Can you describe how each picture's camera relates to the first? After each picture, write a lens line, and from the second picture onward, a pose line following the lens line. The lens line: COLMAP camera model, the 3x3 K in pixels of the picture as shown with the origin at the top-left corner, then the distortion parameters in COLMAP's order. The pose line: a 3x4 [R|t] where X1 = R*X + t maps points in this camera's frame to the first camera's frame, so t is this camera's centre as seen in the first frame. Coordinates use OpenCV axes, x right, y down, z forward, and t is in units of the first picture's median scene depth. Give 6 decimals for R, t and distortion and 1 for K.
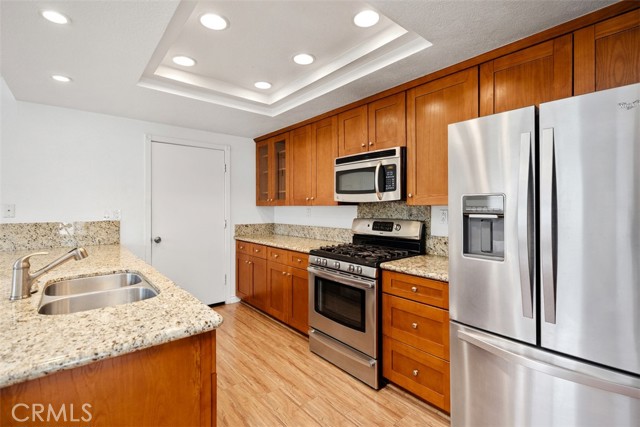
lens RADIAL K [[290.9, 0, 323.9], [0, 290.9, 208.3], [0, 0, 1]] dist [0.001020, -0.000652]
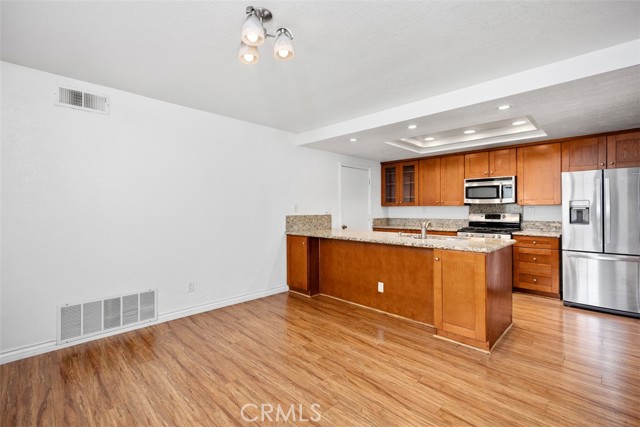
lens RADIAL K [[290.9, 0, 316.7], [0, 290.9, 211.9], [0, 0, 1]] dist [0.001020, -0.000652]
pose [[0.996048, -0.002107, 0.088796, -1.042351], [0.001699, 0.999988, 0.004679, 0.020323], [-0.088805, -0.004509, 0.996039, -0.719882]]
